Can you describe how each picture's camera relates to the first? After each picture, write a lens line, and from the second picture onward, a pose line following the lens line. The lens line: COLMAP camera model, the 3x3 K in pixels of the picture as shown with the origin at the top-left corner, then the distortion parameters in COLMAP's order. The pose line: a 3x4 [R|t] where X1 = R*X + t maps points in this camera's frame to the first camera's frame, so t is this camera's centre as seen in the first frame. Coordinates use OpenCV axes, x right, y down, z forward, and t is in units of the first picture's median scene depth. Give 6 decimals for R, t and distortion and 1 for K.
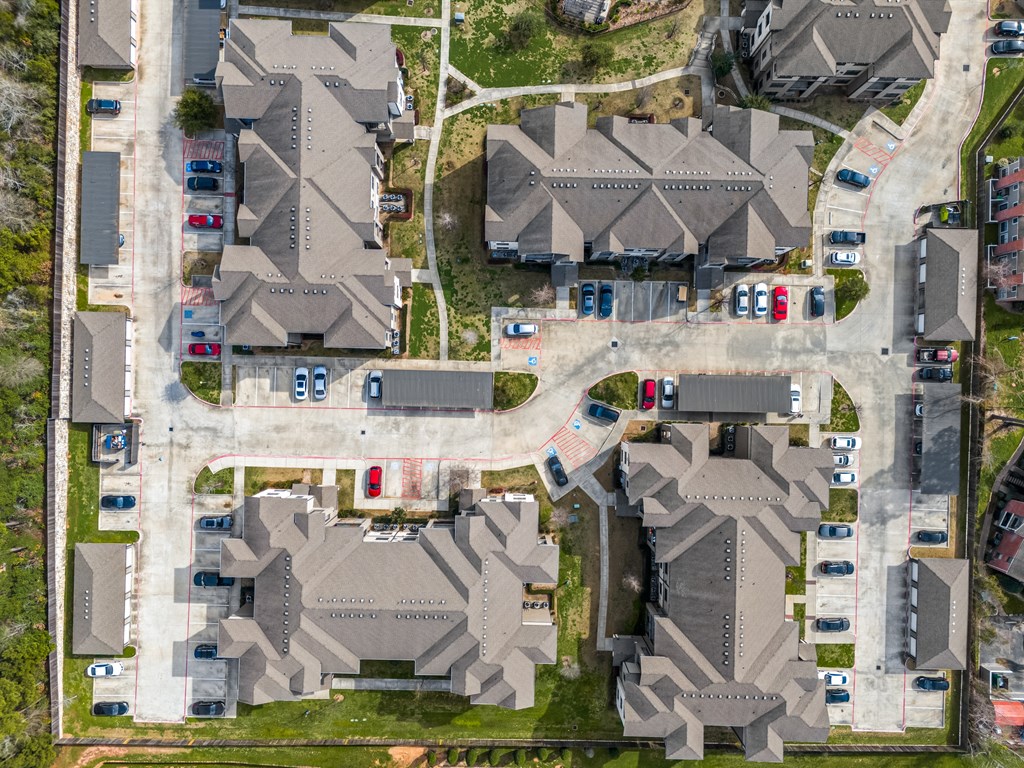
lens RADIAL K [[766.0, 0, 512.0], [0, 766.0, 380.3], [0, 0, 1]] dist [0.080112, -0.092185]
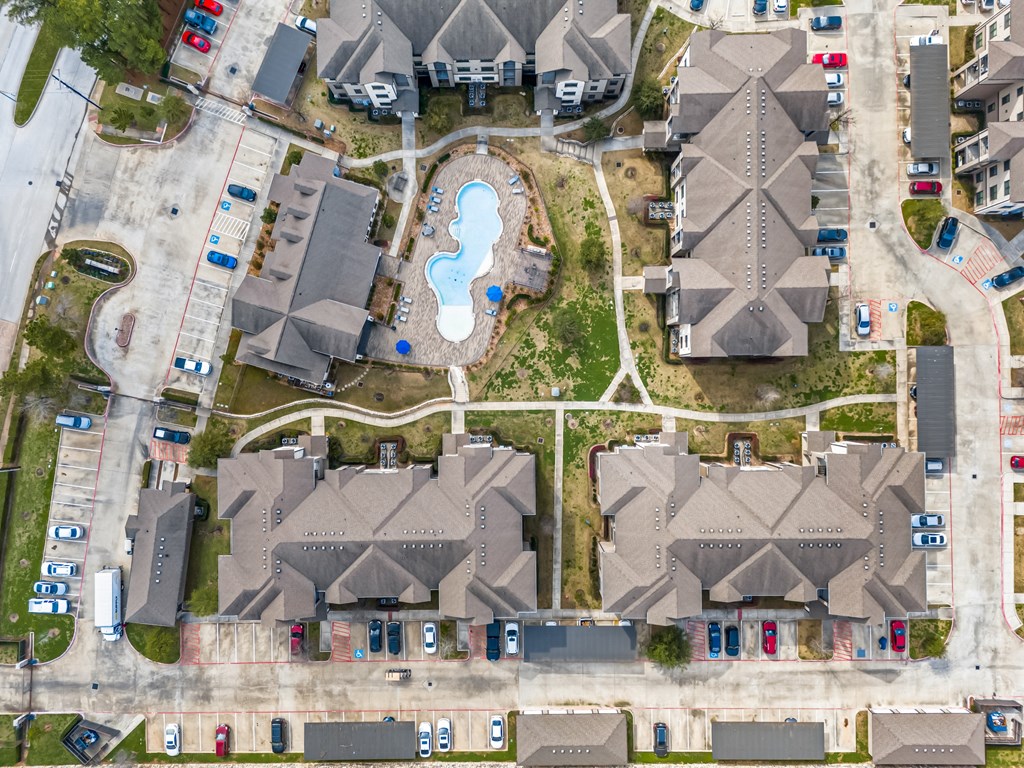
lens RADIAL K [[766.0, 0, 512.0], [0, 766.0, 380.3], [0, 0, 1]] dist [0.080112, -0.092185]
pose [[-0.034161, -0.999406, -0.004525, -0.045692], [0.999247, -0.034071, -0.018547, -0.503617], [0.018382, -0.005155, 0.999818, -0.010018]]
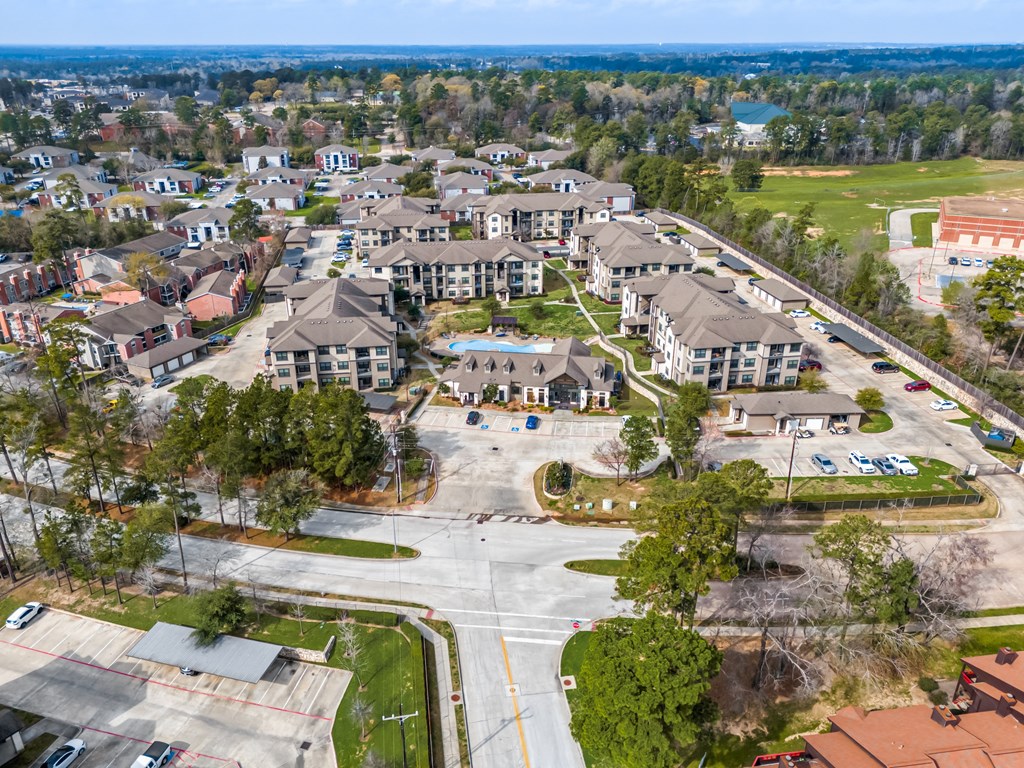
lens RADIAL K [[766.0, 0, 512.0], [0, 766.0, 380.3], [0, 0, 1]] dist [0.080112, -0.092185]
pose [[-0.983623, 0.077114, -0.162908, 0.337629], [-0.180197, -0.401703, 0.897866, -1.918653], [0.003798, 0.912518, 0.409020, 0.471985]]
